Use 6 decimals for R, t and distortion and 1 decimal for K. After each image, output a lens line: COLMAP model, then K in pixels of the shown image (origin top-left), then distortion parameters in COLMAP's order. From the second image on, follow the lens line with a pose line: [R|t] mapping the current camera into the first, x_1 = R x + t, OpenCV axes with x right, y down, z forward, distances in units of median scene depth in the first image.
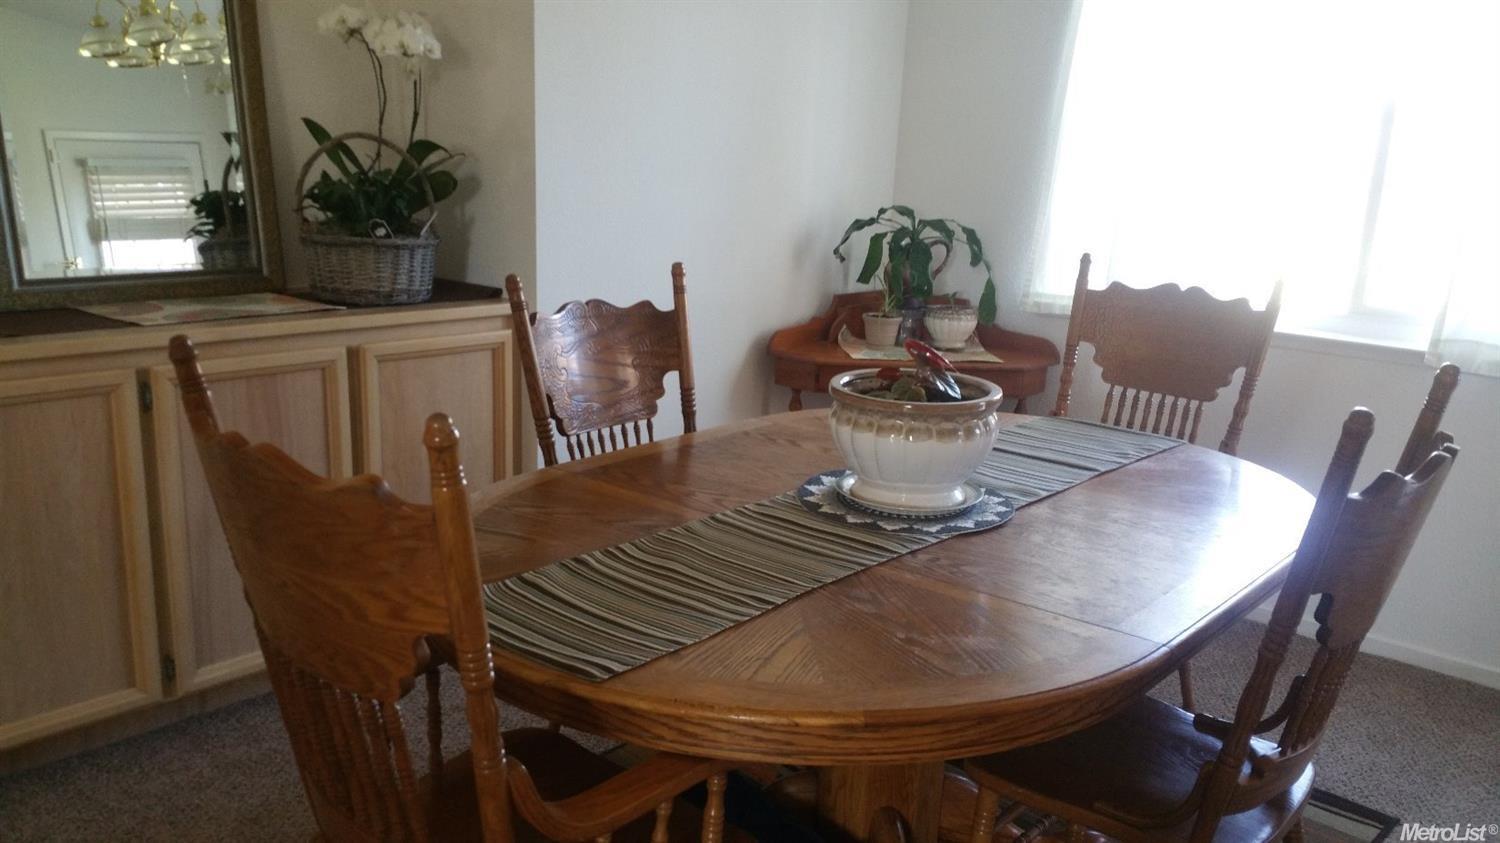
lens RADIAL K [[1179.2, 0, 713.4], [0, 1179.2, 425.4], [0, 0, 1]] dist [0.059863, -0.003831]
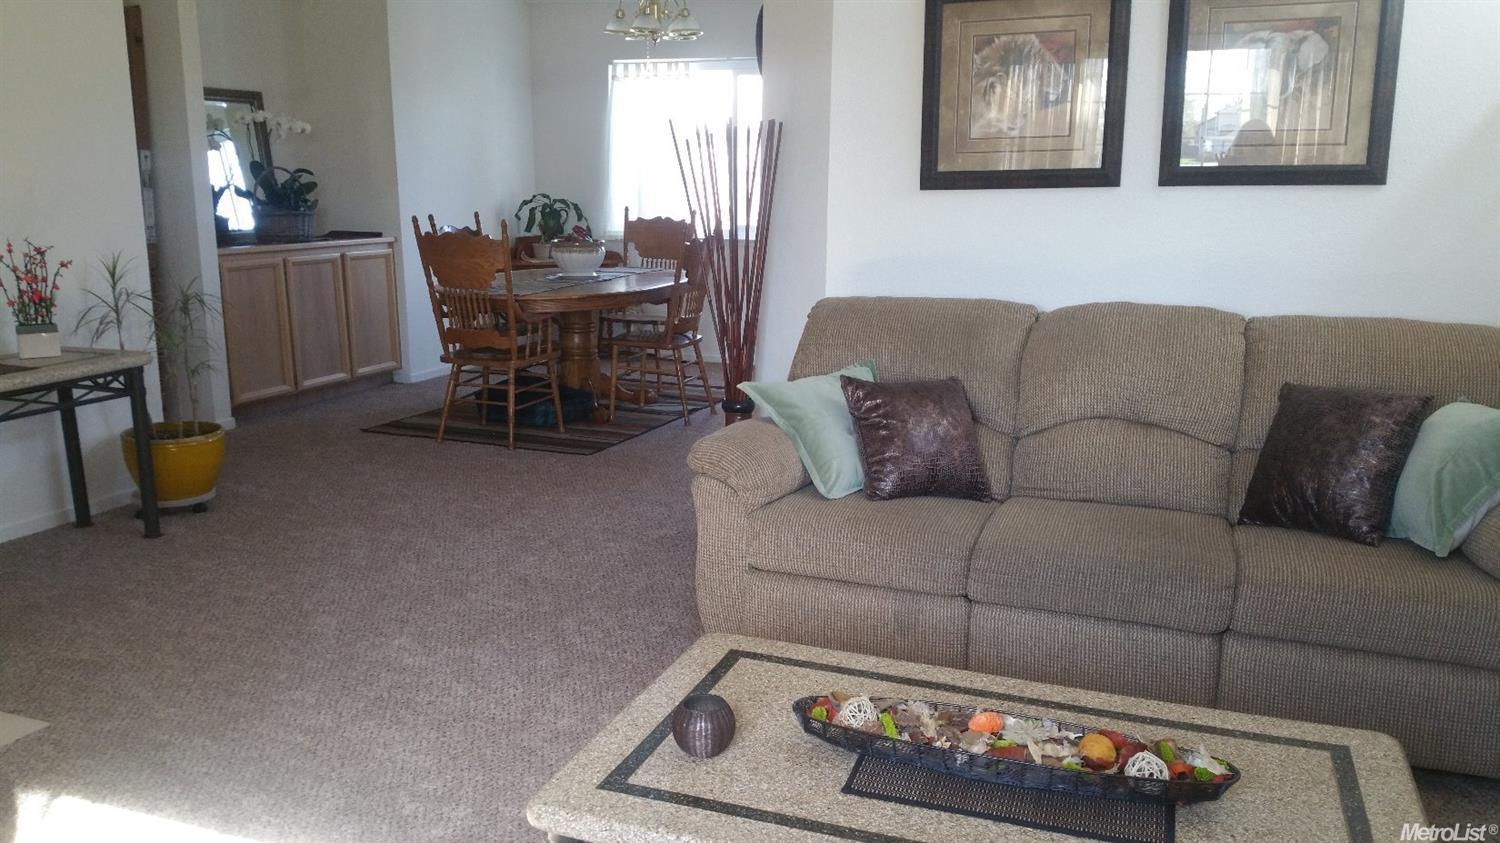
lens RADIAL K [[1179.2, 0, 713.4], [0, 1179.2, 425.4], [0, 0, 1]] dist [0.059863, -0.003831]
pose [[0.933440, -0.103831, 0.343377, -0.352083], [0.109354, 0.993997, 0.003297, 0.273008], [-0.341658, 0.034472, 0.939192, -1.164058]]
